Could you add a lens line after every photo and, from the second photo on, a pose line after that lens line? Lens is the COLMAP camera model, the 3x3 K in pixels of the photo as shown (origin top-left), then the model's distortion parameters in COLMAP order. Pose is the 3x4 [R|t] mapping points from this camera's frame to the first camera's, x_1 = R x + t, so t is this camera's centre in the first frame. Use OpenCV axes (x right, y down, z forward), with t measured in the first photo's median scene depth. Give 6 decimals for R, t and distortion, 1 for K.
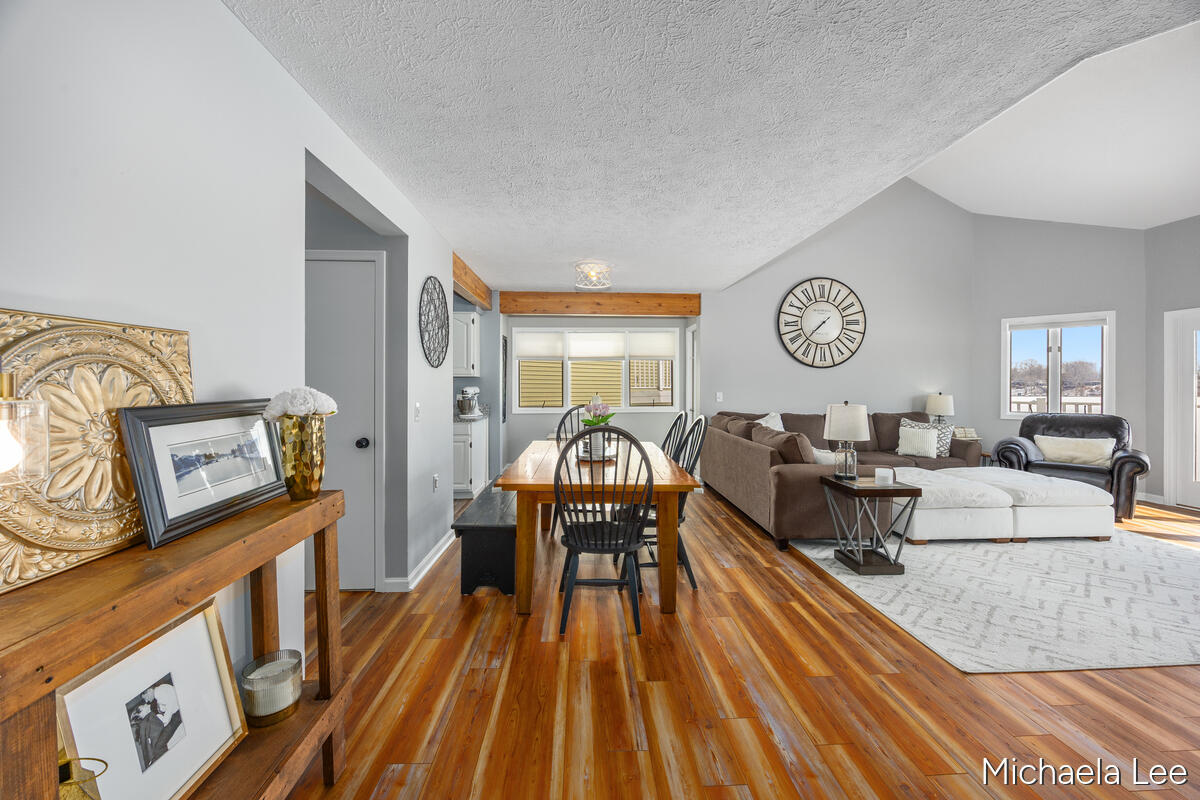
lens RADIAL K [[467.6, 0, 599.6], [0, 467.6, 375.2], [0, 0, 1]] dist [-0.006790, 0.000258]
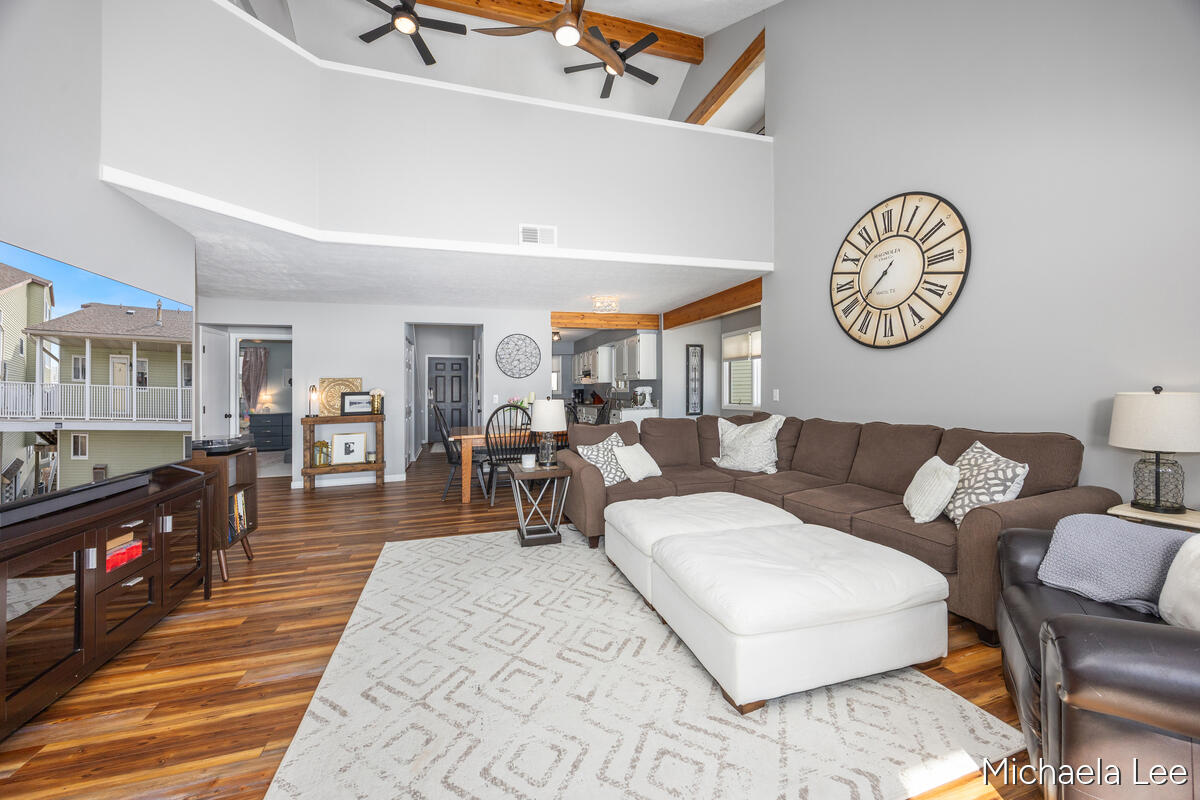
lens RADIAL K [[488.4, 0, 610.1], [0, 488.4, 371.8], [0, 0, 1]] dist [-0.015344, -0.001784]
pose [[0.227096, -0.041177, -0.973002, 1.199852], [0.034760, 0.998812, -0.034157, 0.028592], [0.973252, -0.026065, 0.228257, 0.603691]]
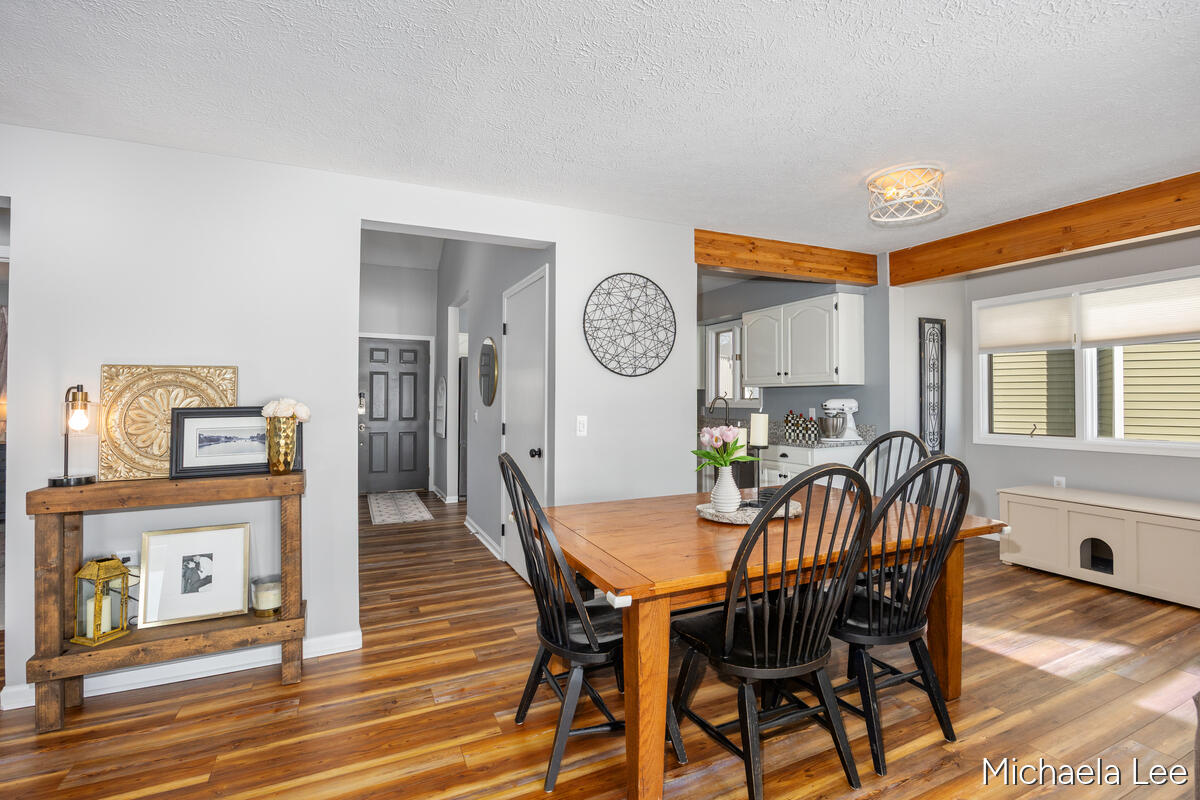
lens RADIAL K [[559.3, 0, 605.6], [0, 559.3, 380.3], [0, 0, 1]] dist [-0.016203, -0.001714]
pose [[0.367728, -0.028306, -0.929502, 0.397112], [0.020830, 0.999537, -0.022198, 0.008662], [0.929700, -0.011199, 0.368147, 0.384238]]
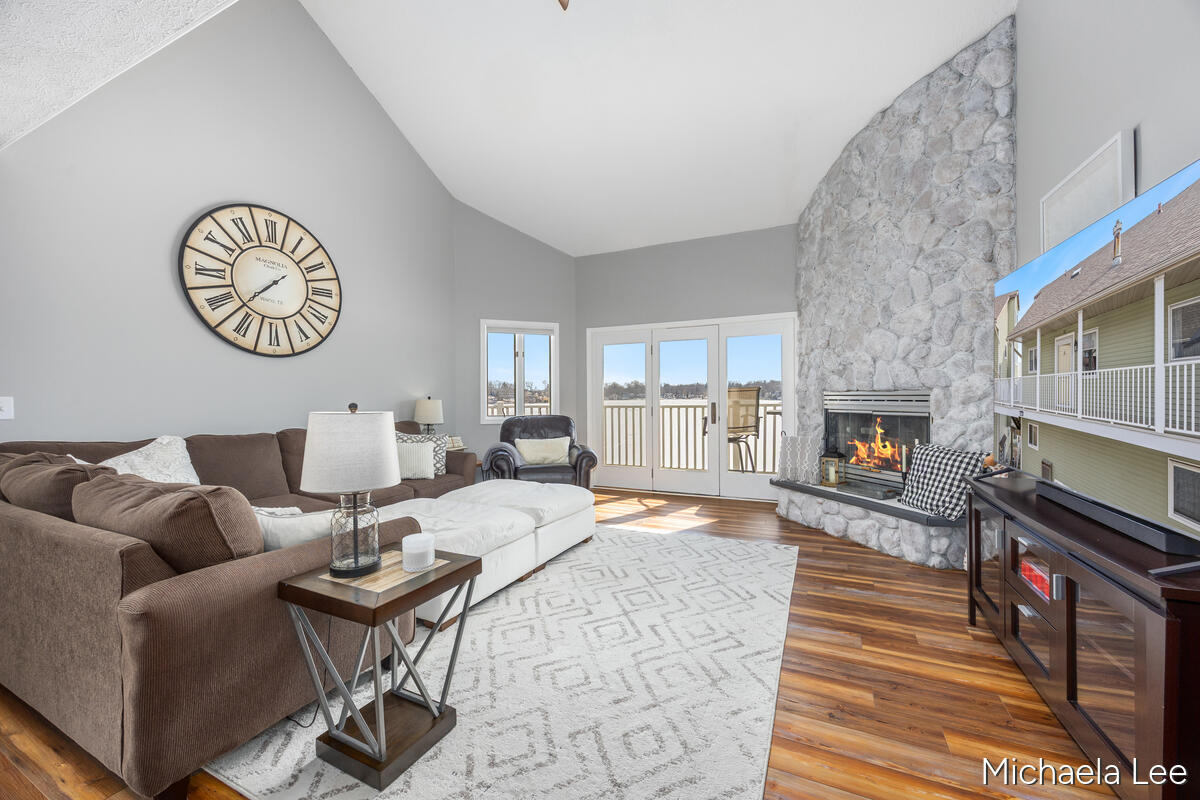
lens RADIAL K [[467.6, 0, 604.9], [0, 467.6, 406.4], [0, 0, 1]] dist [-0.006790, 0.000258]
pose [[0.478633, -0.020794, 0.877769, 0.175601], [-0.014713, 0.999389, 0.031697, 0.028040], [-0.877892, -0.028086, 0.478034, 0.385024]]
